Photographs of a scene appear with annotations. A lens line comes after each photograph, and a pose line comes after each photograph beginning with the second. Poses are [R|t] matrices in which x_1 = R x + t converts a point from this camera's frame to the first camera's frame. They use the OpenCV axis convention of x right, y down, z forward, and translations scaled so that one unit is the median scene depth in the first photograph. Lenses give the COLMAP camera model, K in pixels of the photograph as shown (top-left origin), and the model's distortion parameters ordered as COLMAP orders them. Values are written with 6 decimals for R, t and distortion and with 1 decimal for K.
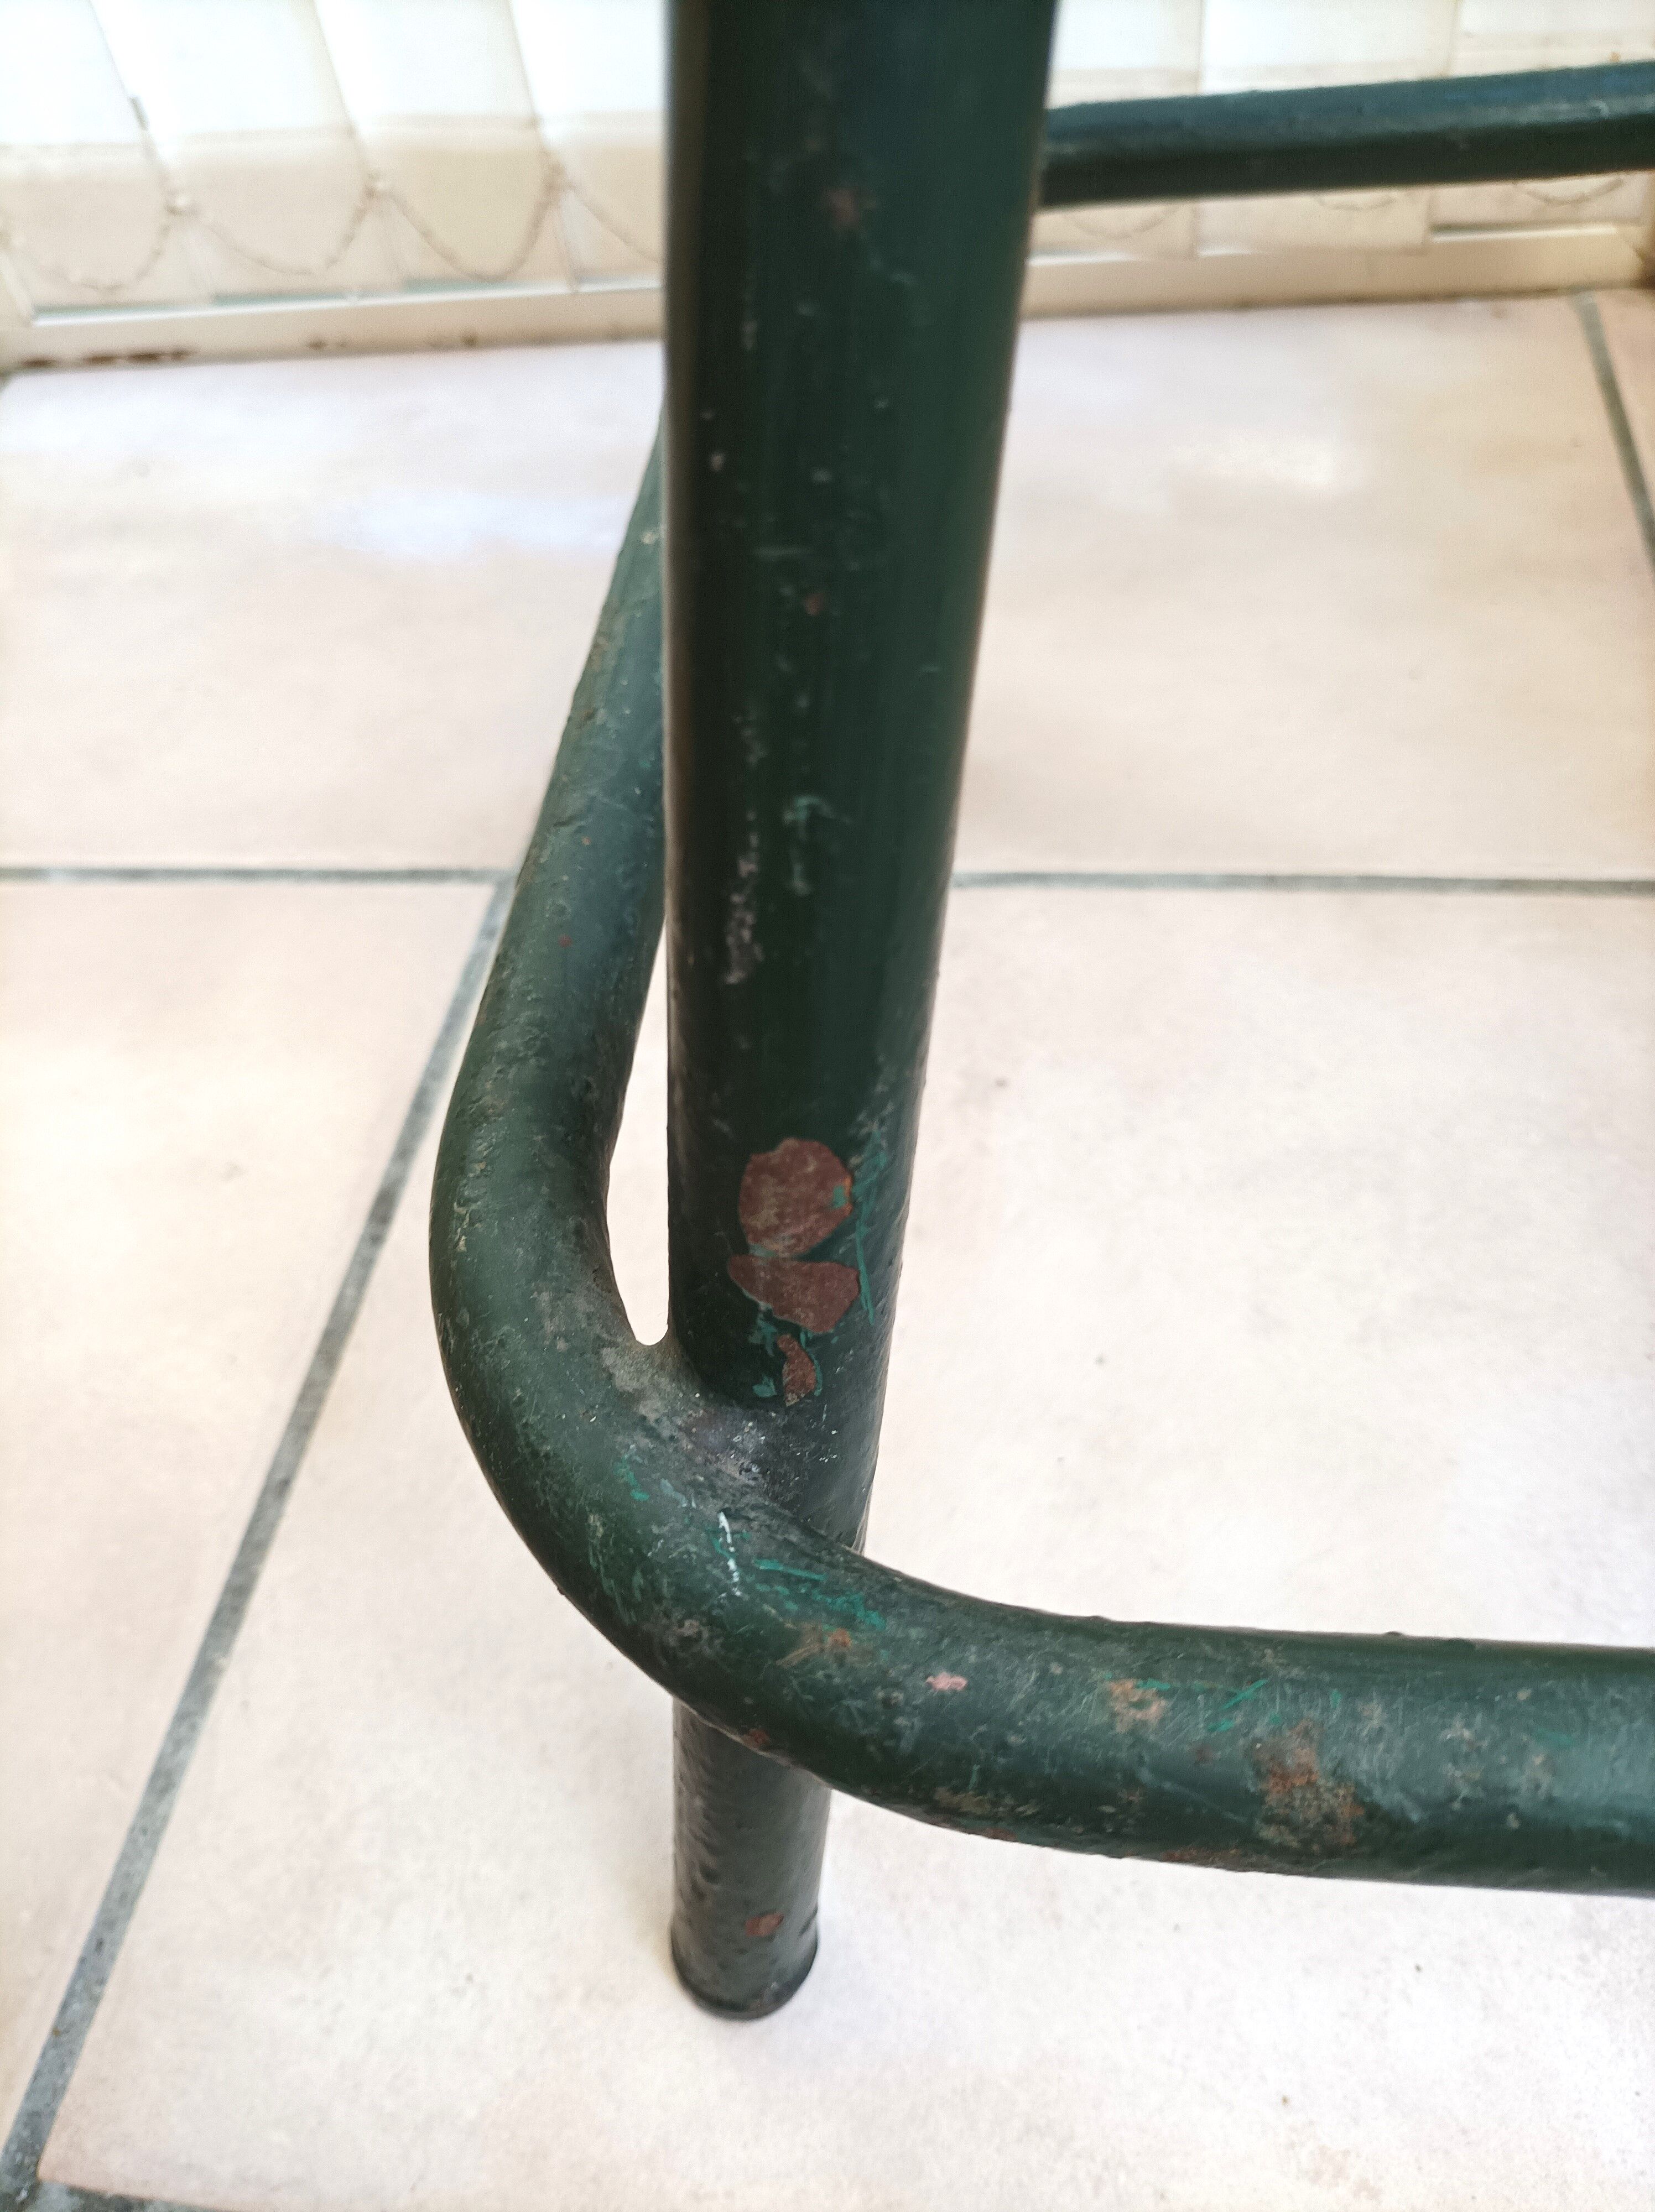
lens RADIAL K [[1671.9, 0, 827.5], [0, 1671.9, 1106.0], [0, 0, 1]] dist [-0.000875, -0.025734]
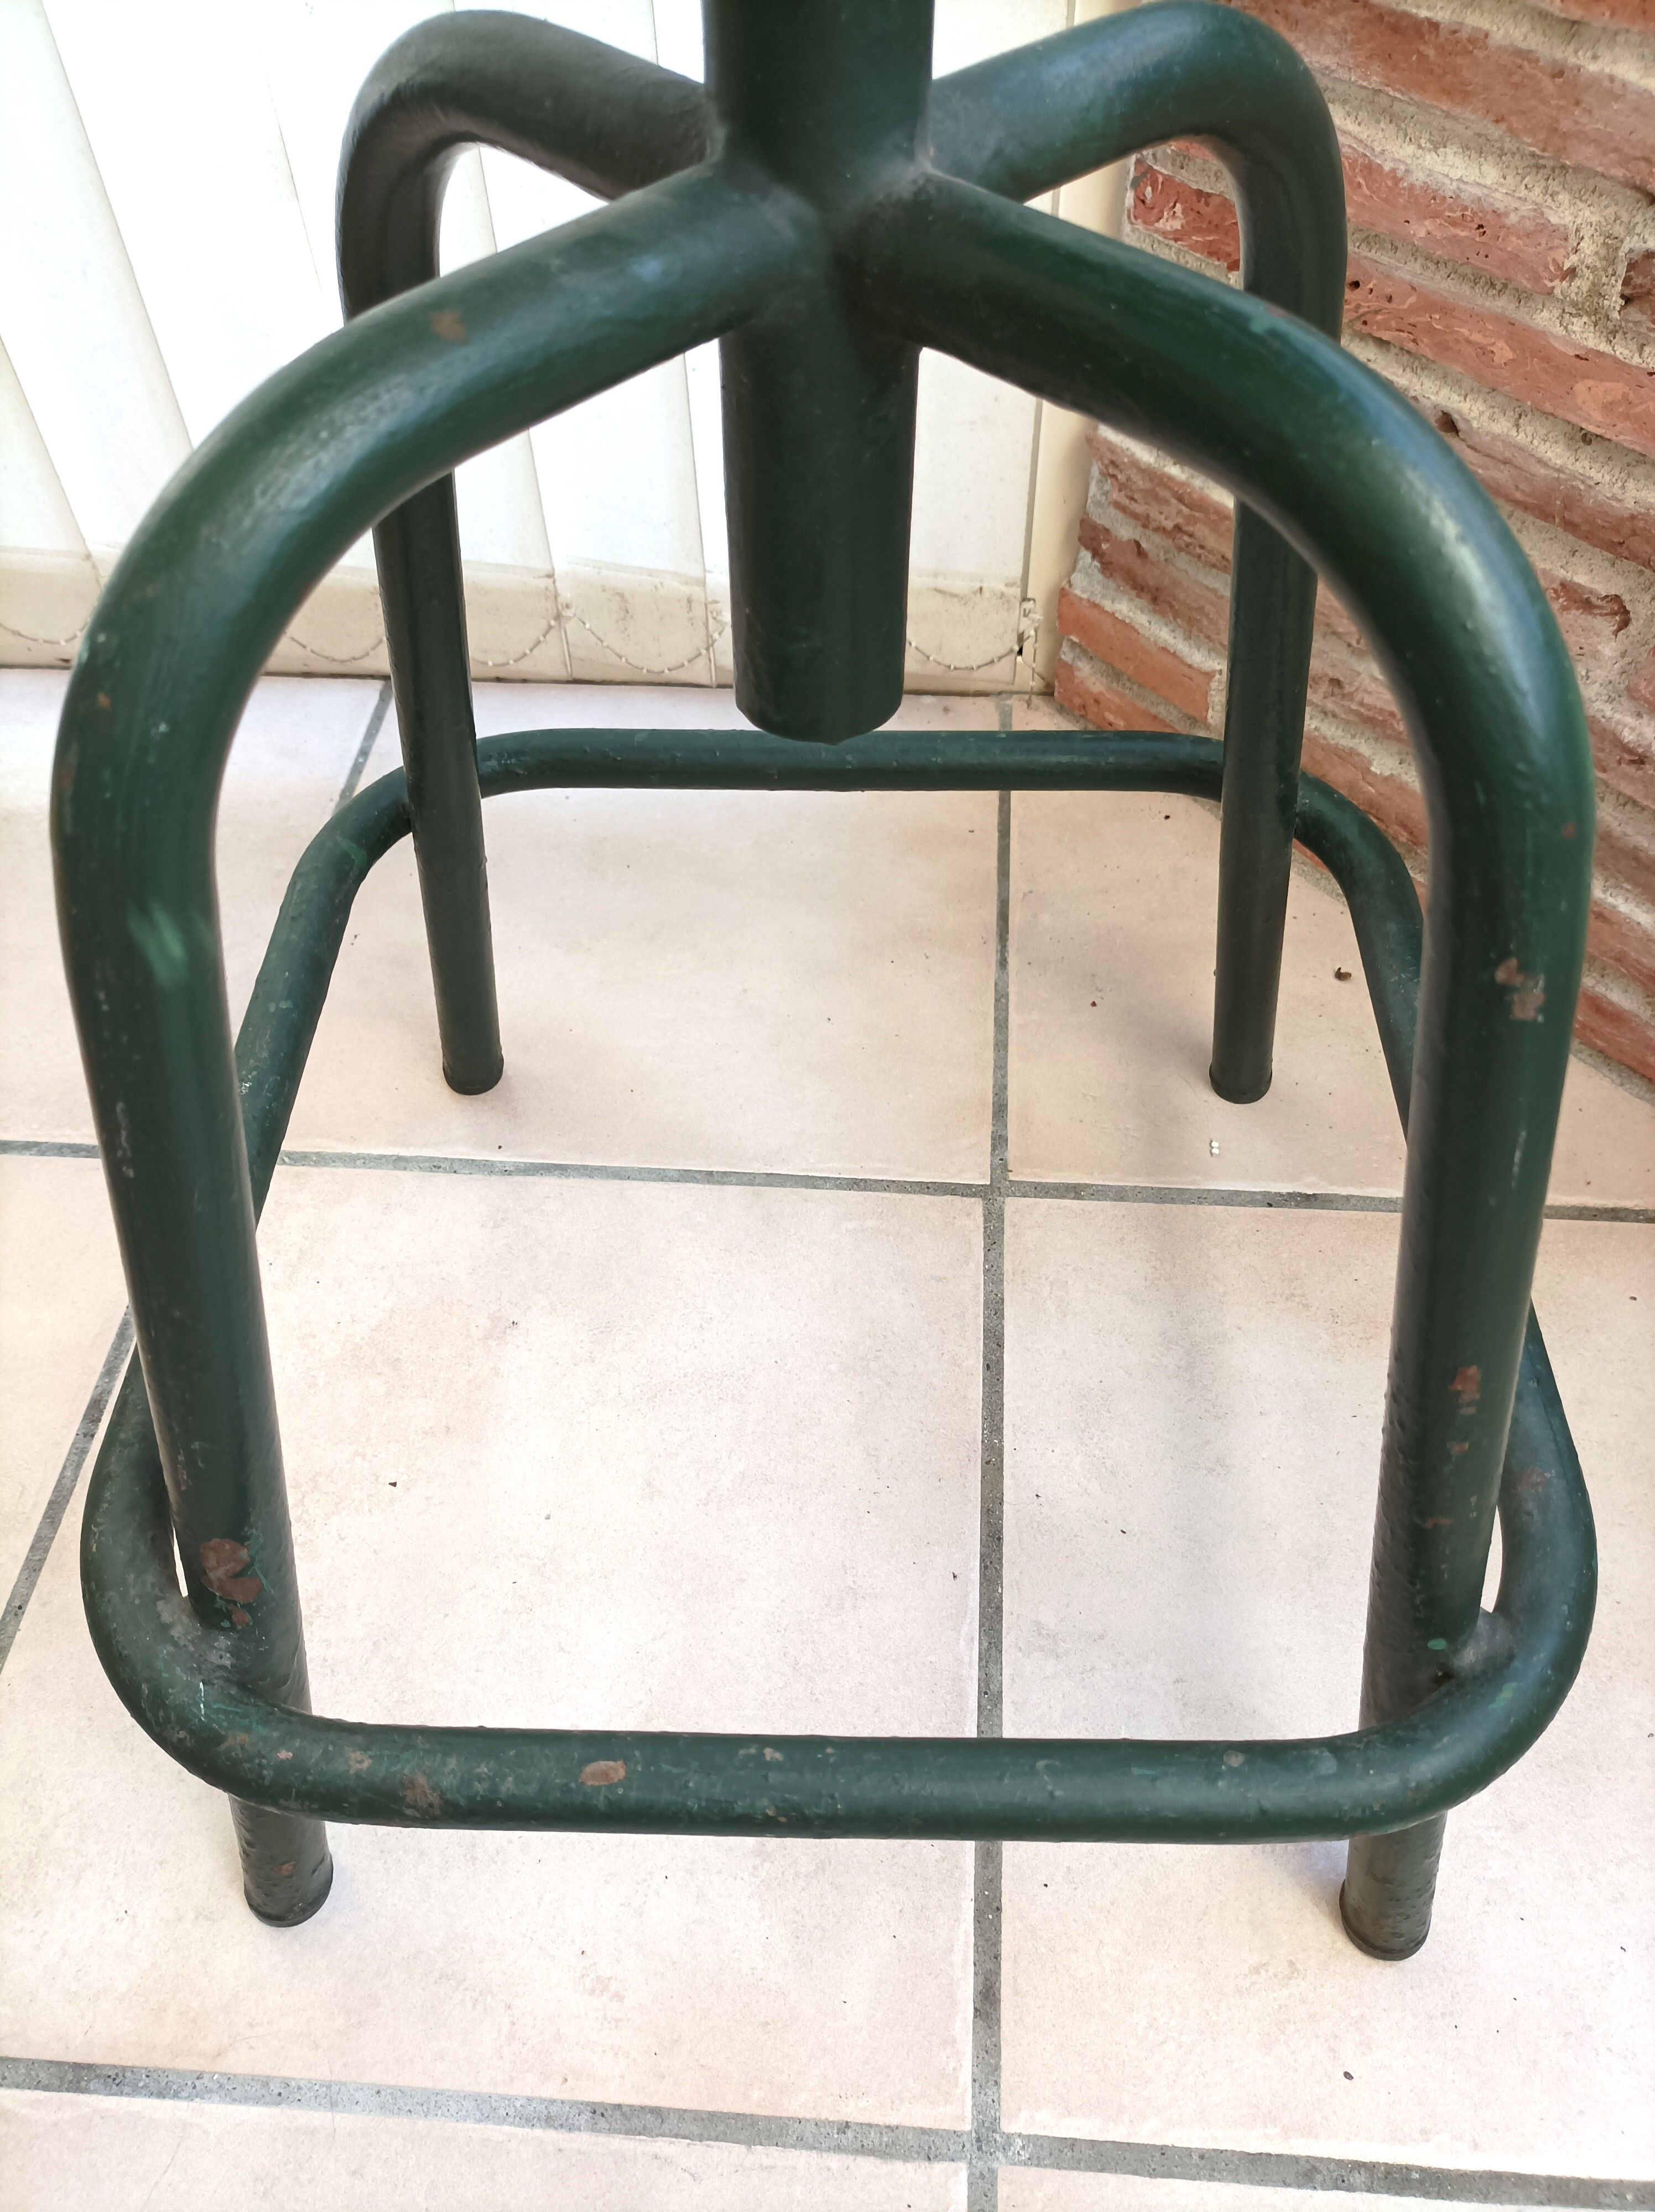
lens RADIAL K [[1633.4, 0, 824.8], [0, 1633.4, 1096.7], [0, 0, 1]] dist [0.005044, -0.003952]
pose [[0.992379, 0.008475, 0.122930, 0.346214], [-0.008766, 0.999960, 0.001825, -0.393847], [-0.122909, -0.002888, 0.992414, -0.918106]]
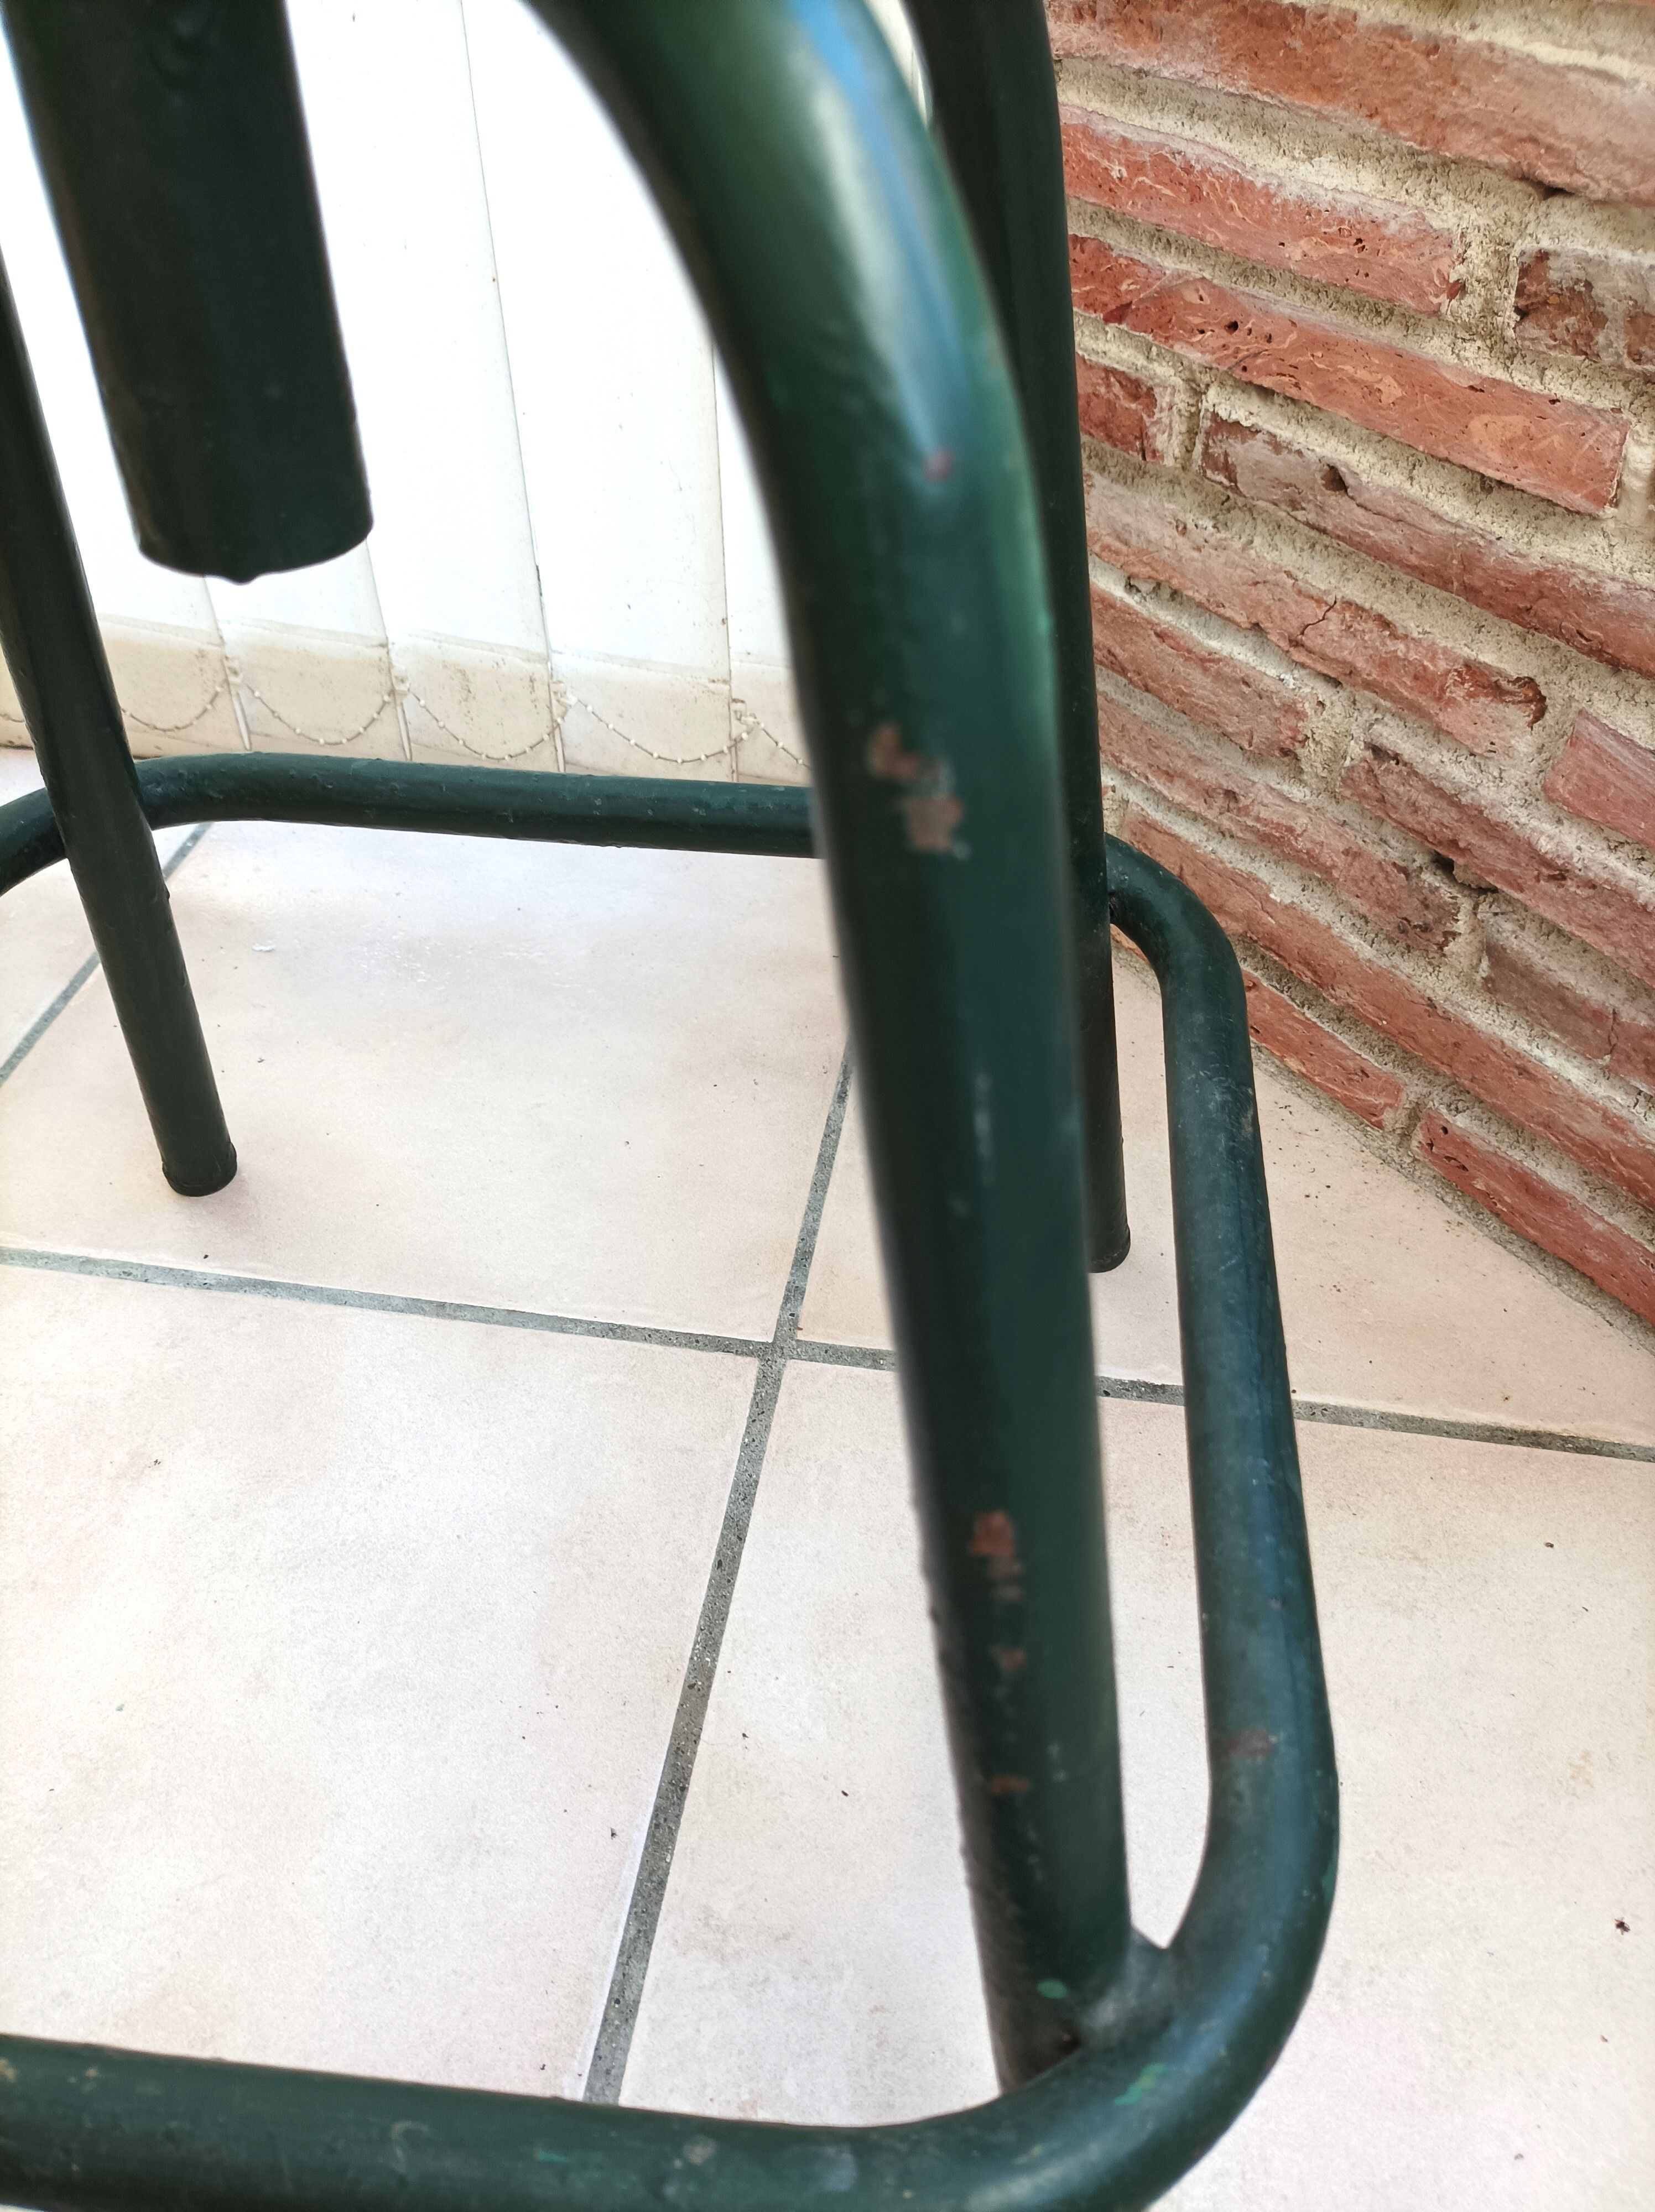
lens RADIAL K [[1633.7, 0, 829.5], [0, 1633.7, 1097.1], [0, 0, 1]] dist [0.011884, -0.012180]
pose [[0.992756, 0.096442, 0.071659, 0.847622], [-0.085565, 0.986184, -0.141842, -0.265340], [-0.084349, 0.134683, 0.987292, -0.515812]]
